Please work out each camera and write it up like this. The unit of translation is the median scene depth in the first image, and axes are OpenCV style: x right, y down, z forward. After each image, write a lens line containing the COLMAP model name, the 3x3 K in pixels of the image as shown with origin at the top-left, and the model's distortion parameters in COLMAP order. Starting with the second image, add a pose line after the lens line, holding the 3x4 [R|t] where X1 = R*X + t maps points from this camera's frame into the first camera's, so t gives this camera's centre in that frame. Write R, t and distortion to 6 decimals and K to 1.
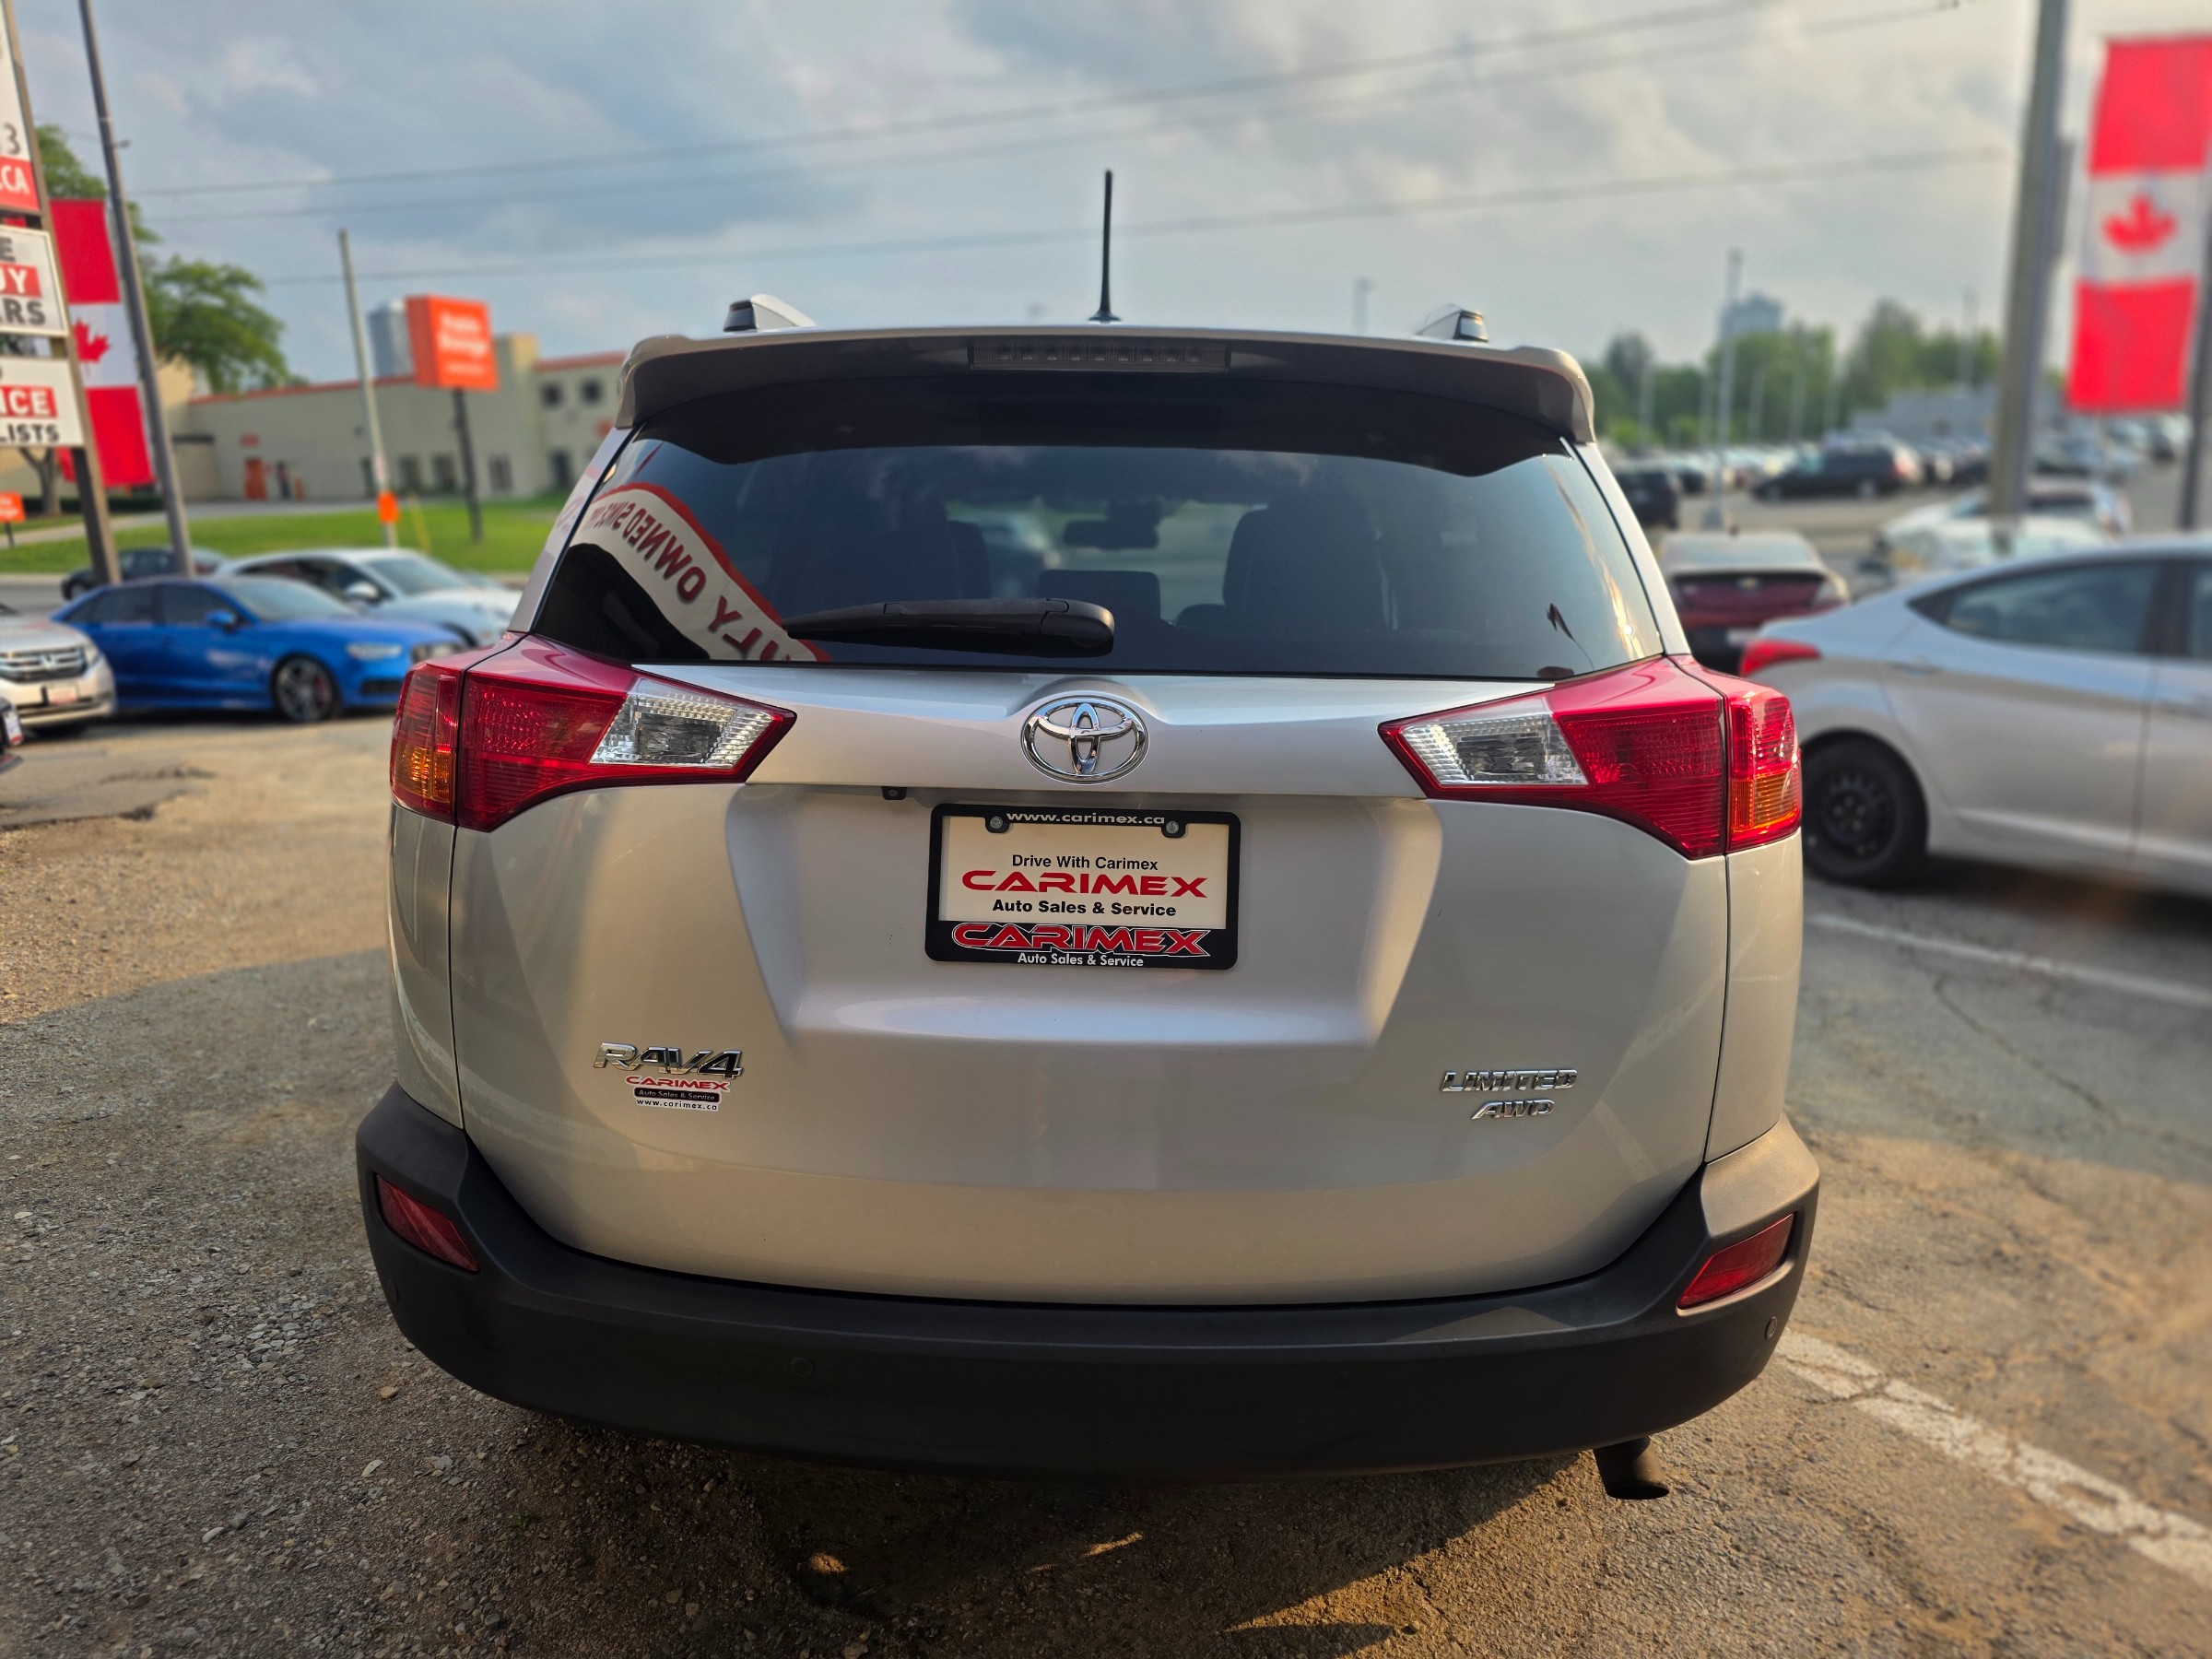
lens RADIAL K [[1501.5, 0, 1106.0], [0, 1501.5, 829.5], [0, 0, 1]] dist [0.032749, -0.002000]
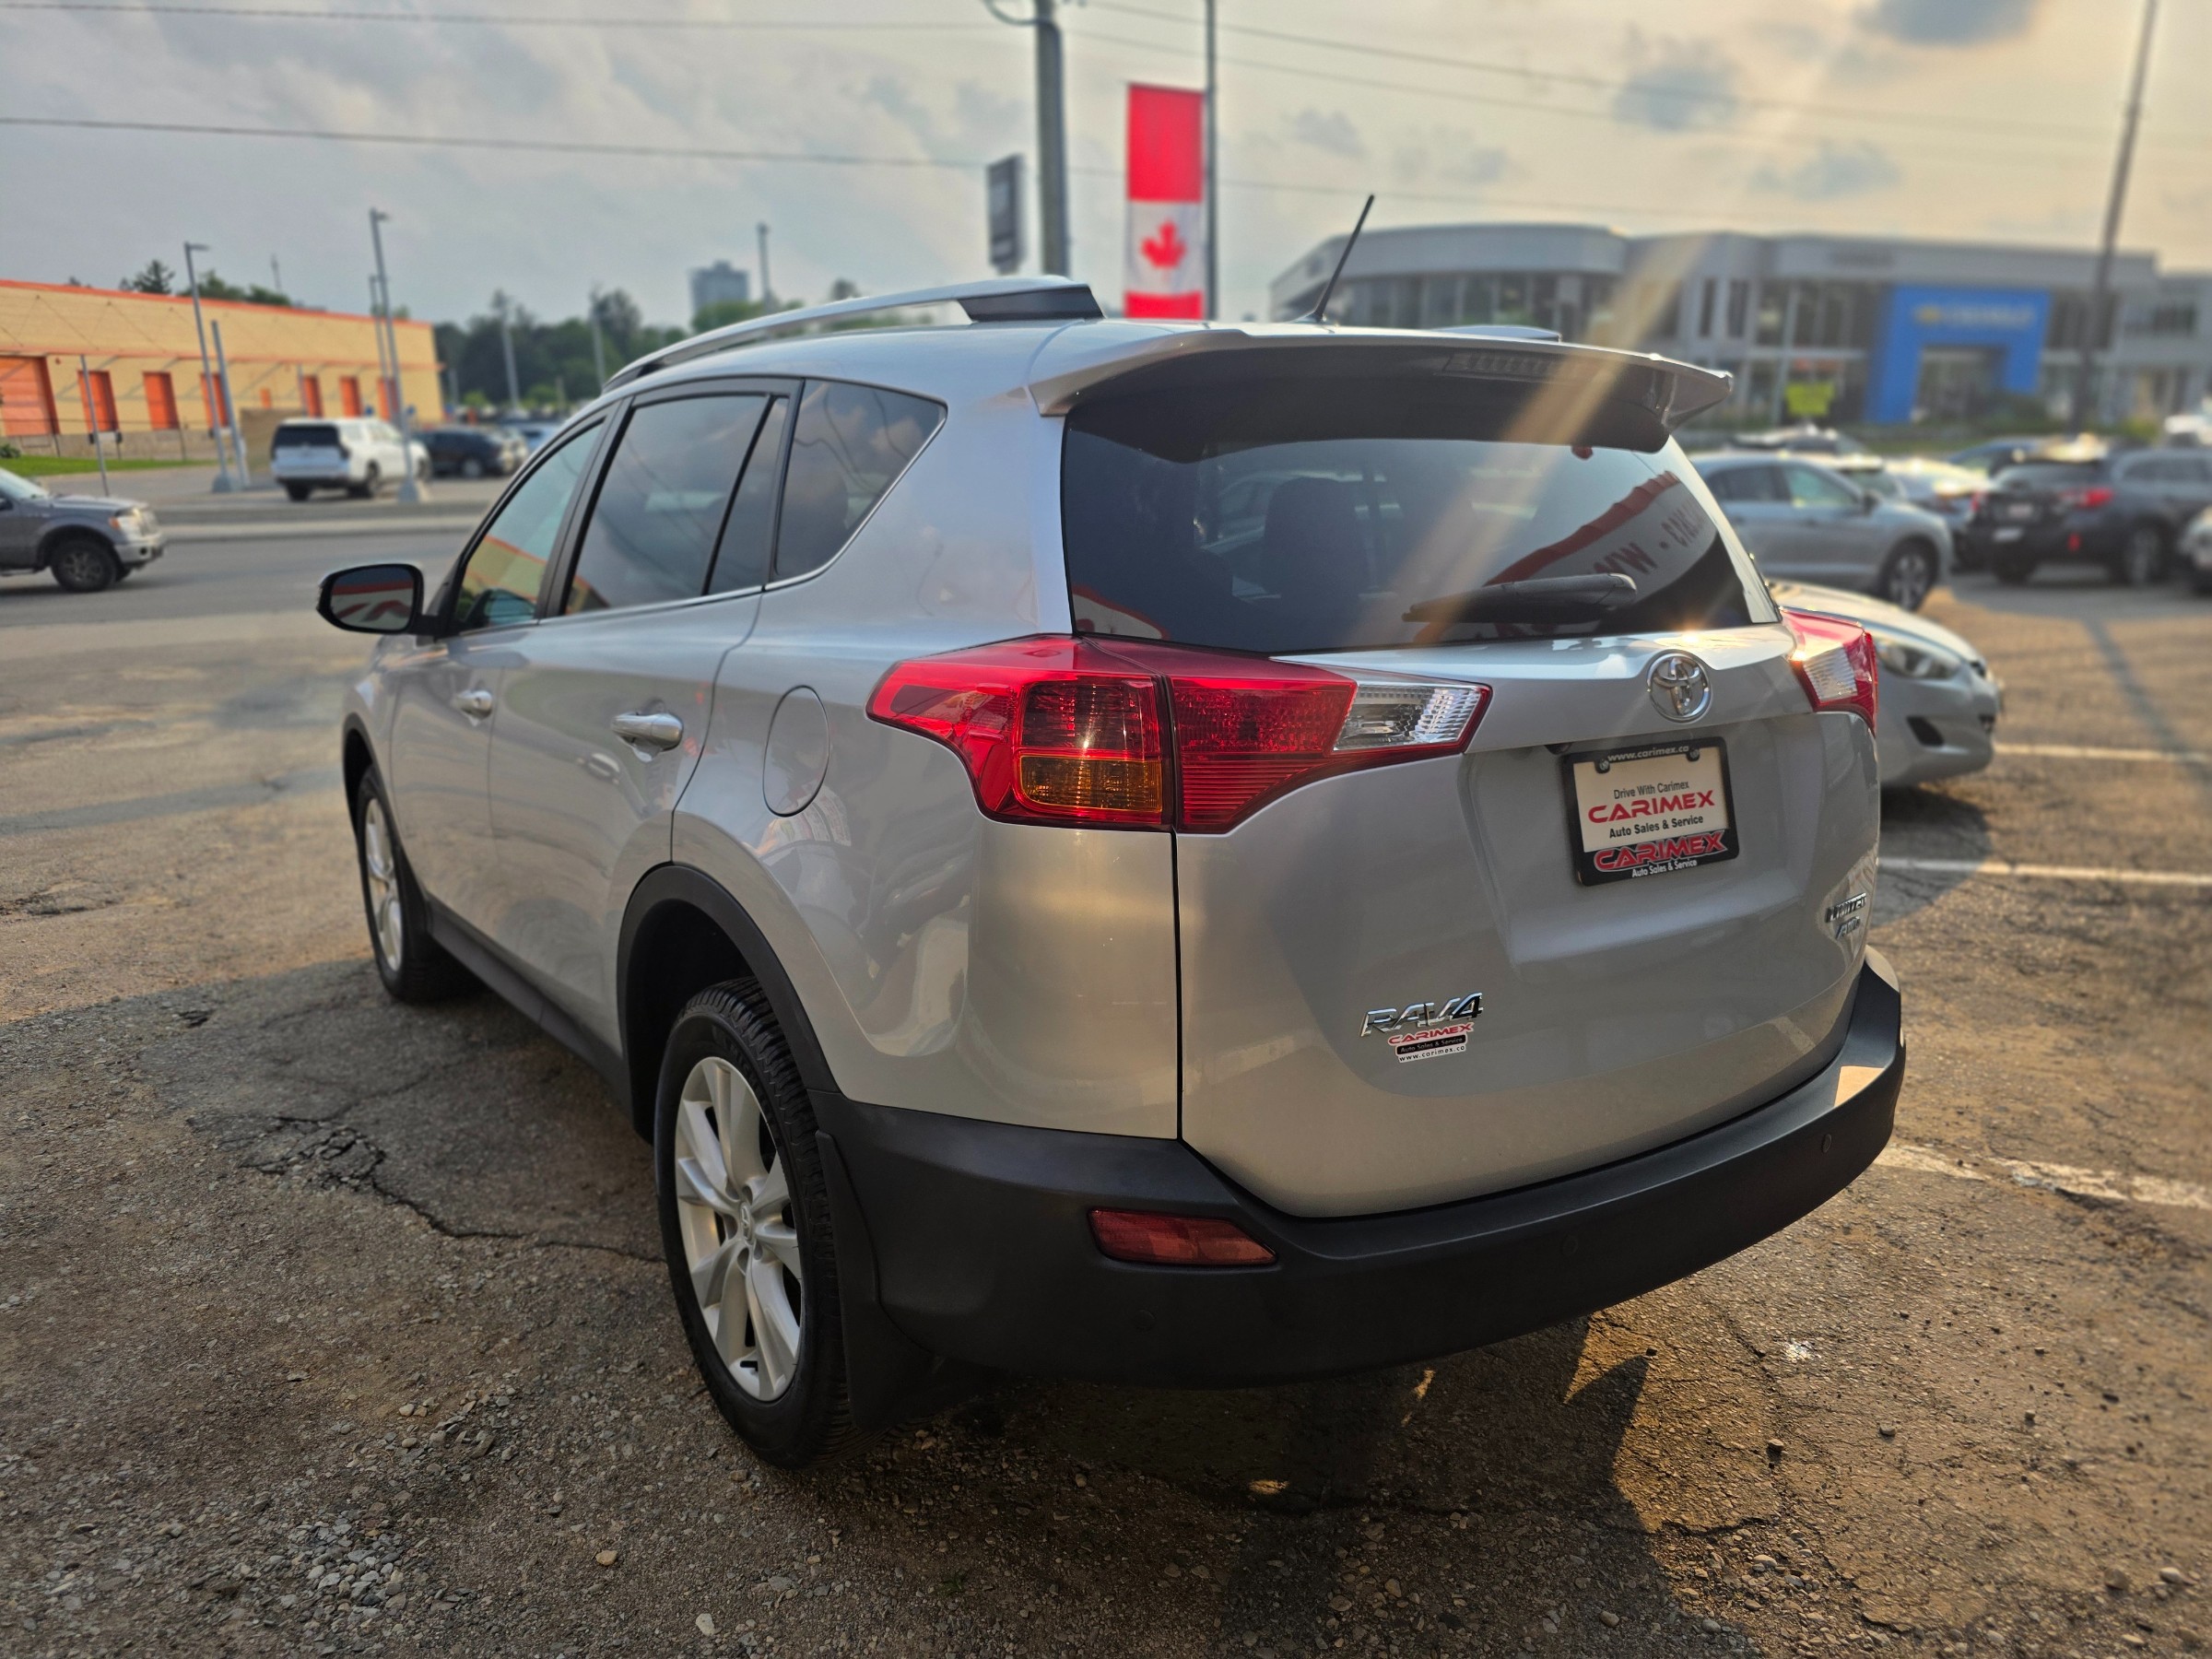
lens RADIAL K [[1501.5, 0, 1106.0], [0, 1501.5, 829.5], [0, 0, 1]] dist [0.032749, -0.002000]
pose [[0.804984, -0.130198, 0.578835, -1.098310], [0.112694, 0.991417, 0.066278, -0.078233], [-0.582496, 0.011878, 0.812747, 0.253884]]
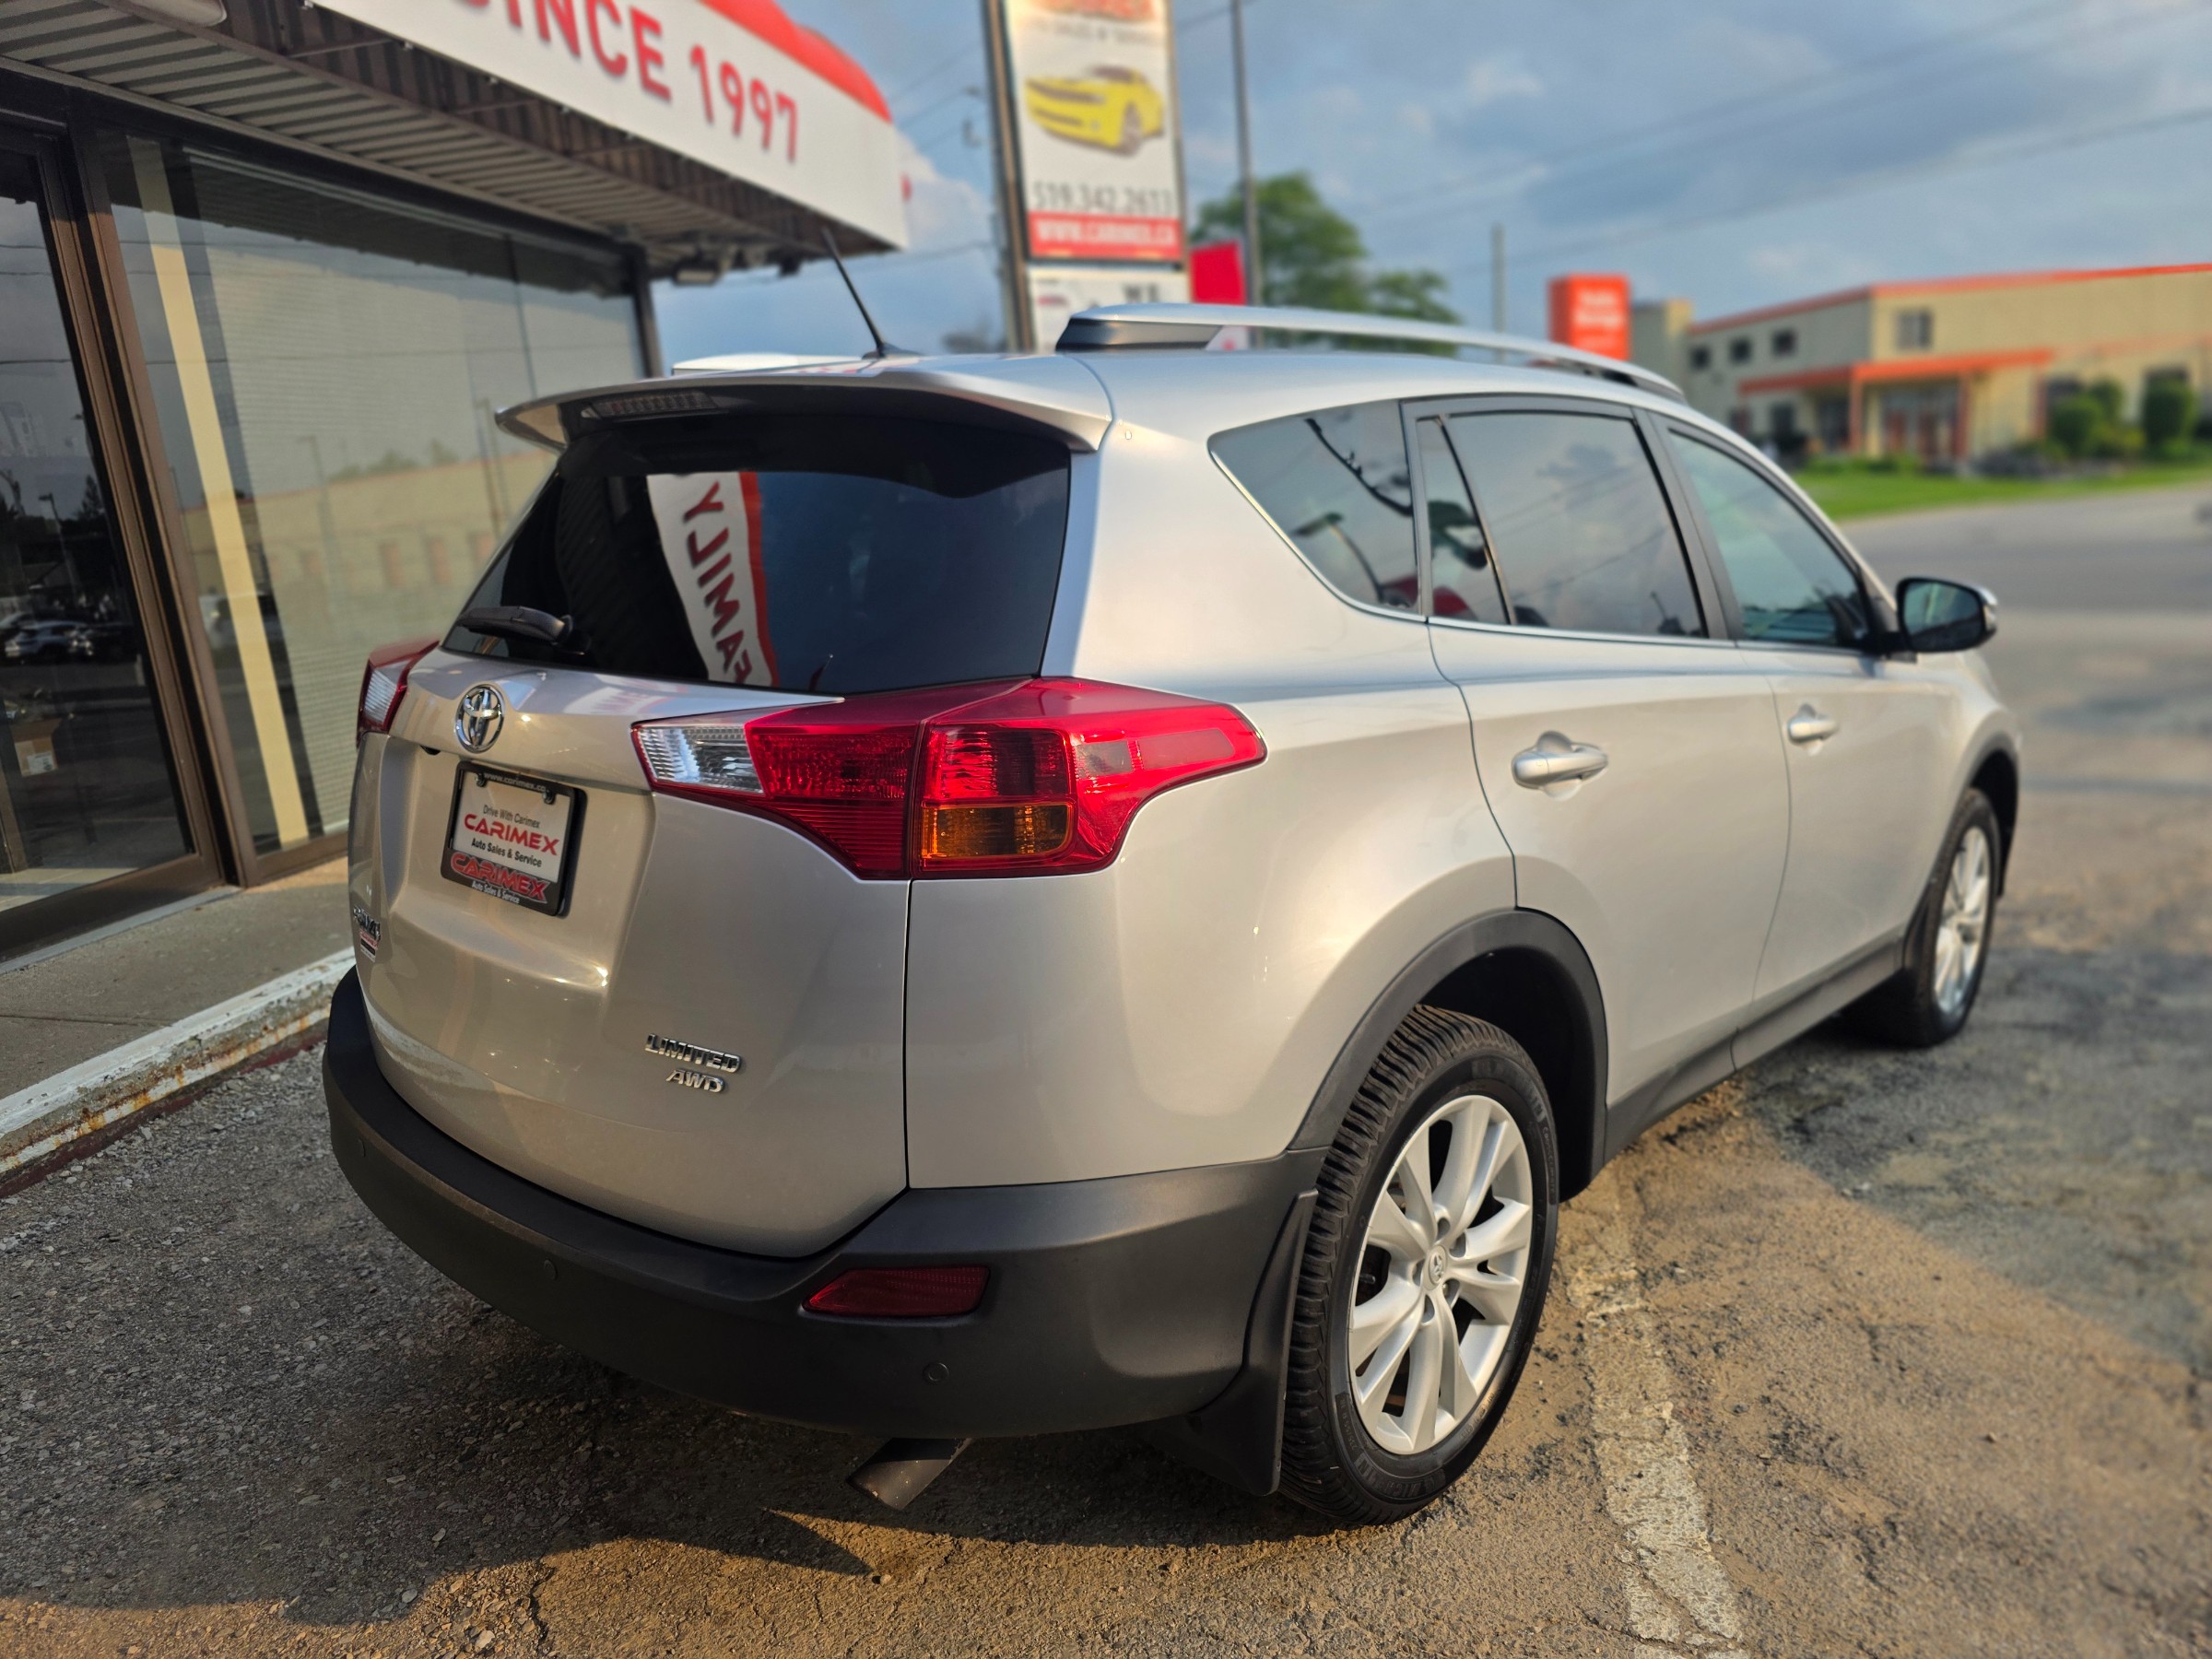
lens RADIAL K [[1501.5, 0, 1106.0], [0, 1501.5, 829.5], [0, 0, 1]] dist [0.032749, -0.002000]
pose [[0.761792, 0.113765, -0.637754, 1.179164], [-0.100243, 0.993303, 0.057450, -0.090511], [0.640019, 0.020166, 0.768095, 0.345167]]
